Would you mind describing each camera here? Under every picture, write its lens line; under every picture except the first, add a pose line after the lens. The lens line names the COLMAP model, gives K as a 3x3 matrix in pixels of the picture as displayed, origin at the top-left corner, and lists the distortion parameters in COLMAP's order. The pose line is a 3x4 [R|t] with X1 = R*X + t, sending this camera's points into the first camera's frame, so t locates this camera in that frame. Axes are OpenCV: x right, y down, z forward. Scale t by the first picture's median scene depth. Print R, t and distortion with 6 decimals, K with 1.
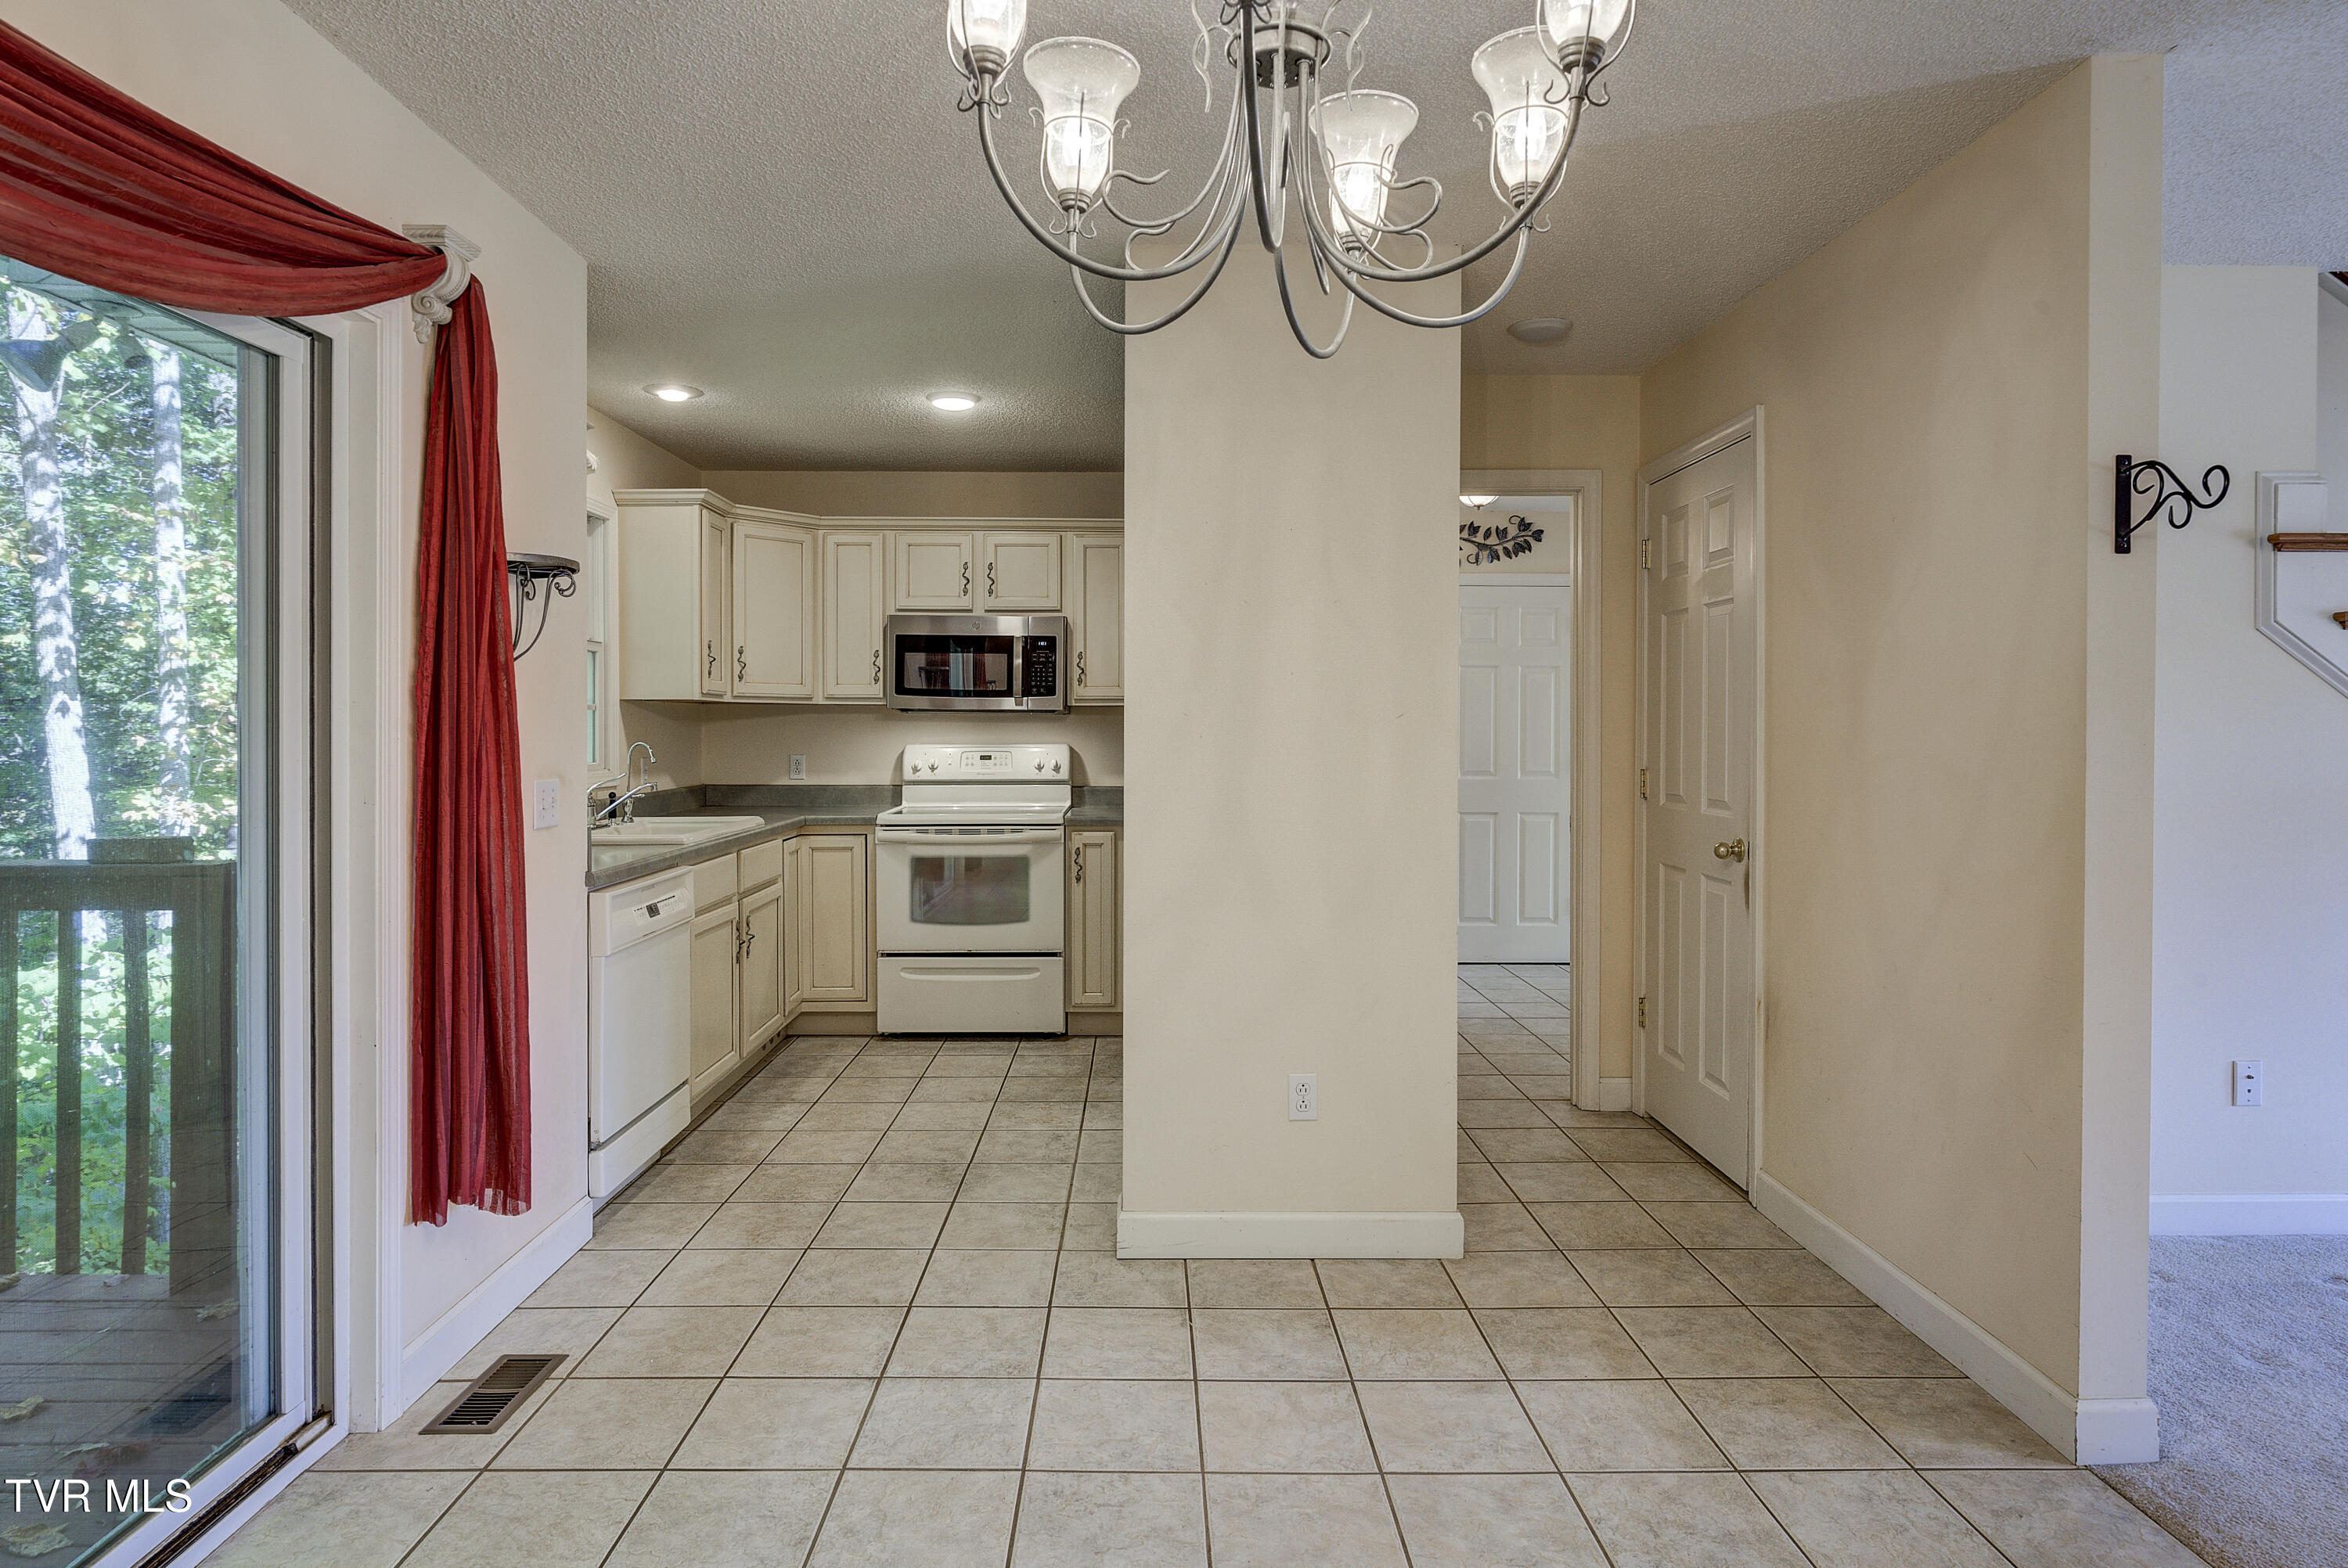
lens RADIAL K [[1239.5, 0, 1170.8], [0, 1239.5, 744.6], [0, 0, 1]] dist [-0.002723, -0.000347]
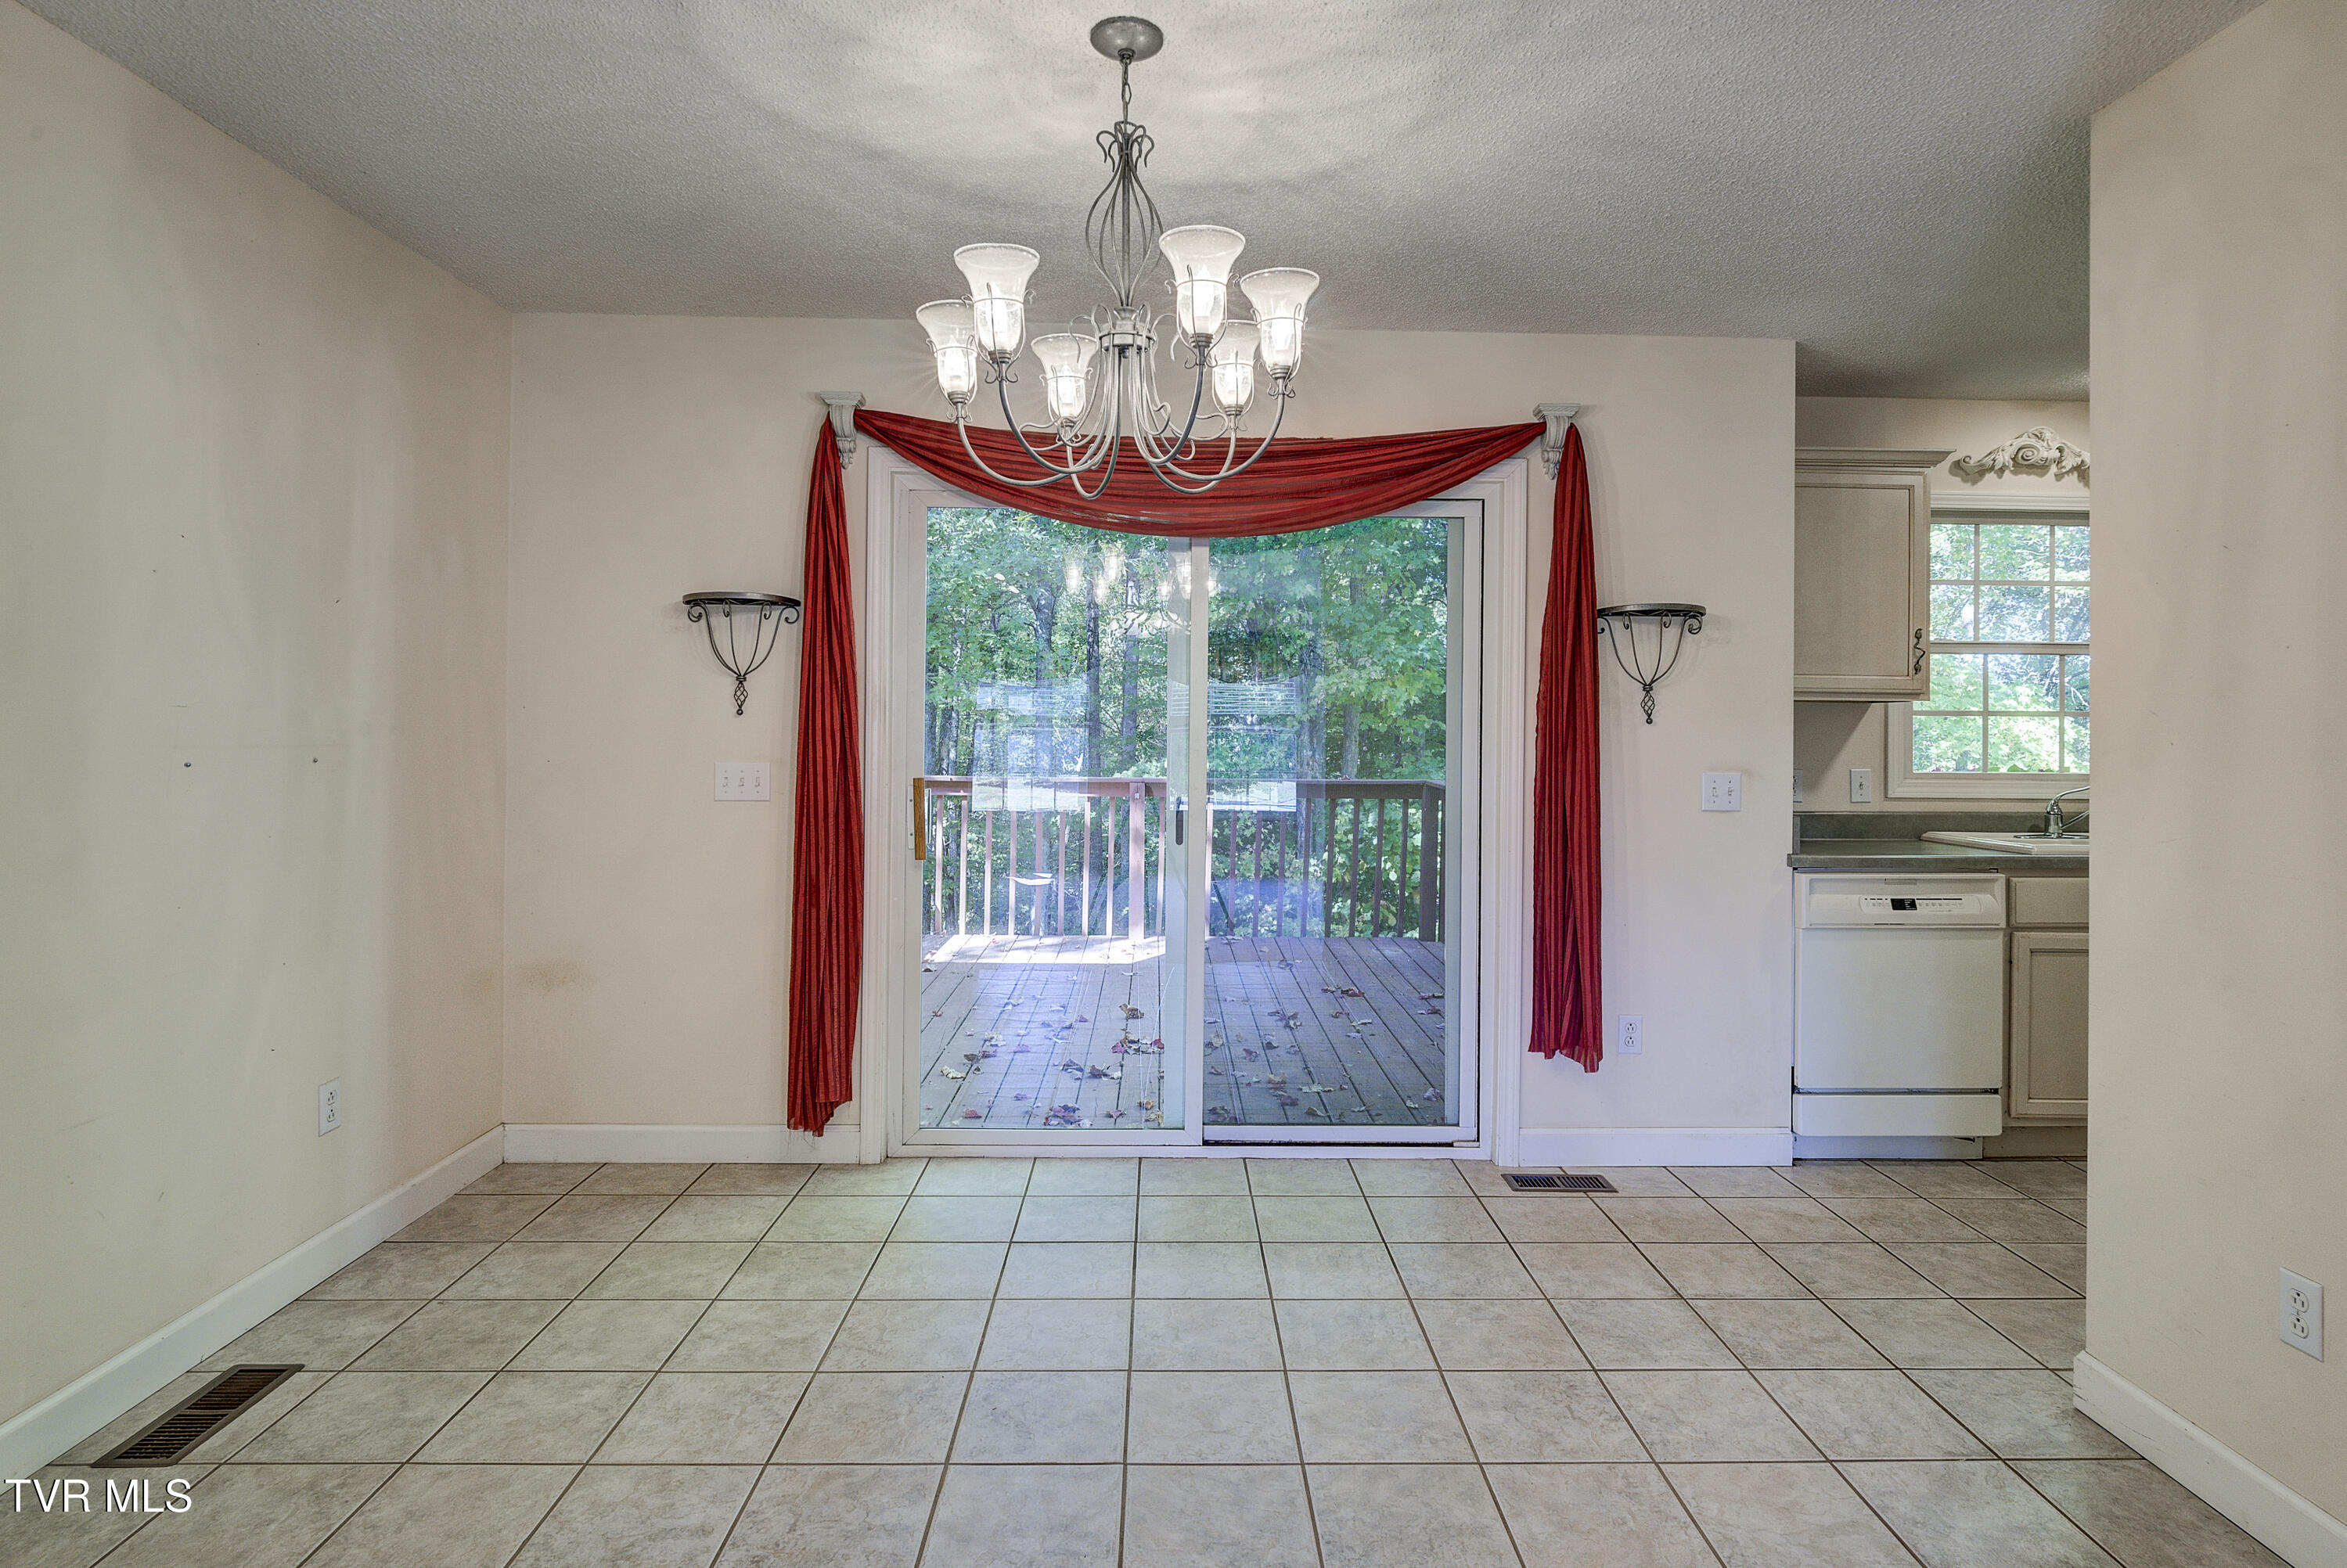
lens RADIAL K [[1228.1, 0, 1172.8], [0, 1228.1, 733.8], [0, 0, 1]] dist [-0.000502, -0.001223]
pose [[0.001585, -0.003454, -0.999993, 0.842589], [-0.010048, 0.999943, -0.003470, -0.006291], [0.999948, 0.010053, 0.001550, 0.478573]]
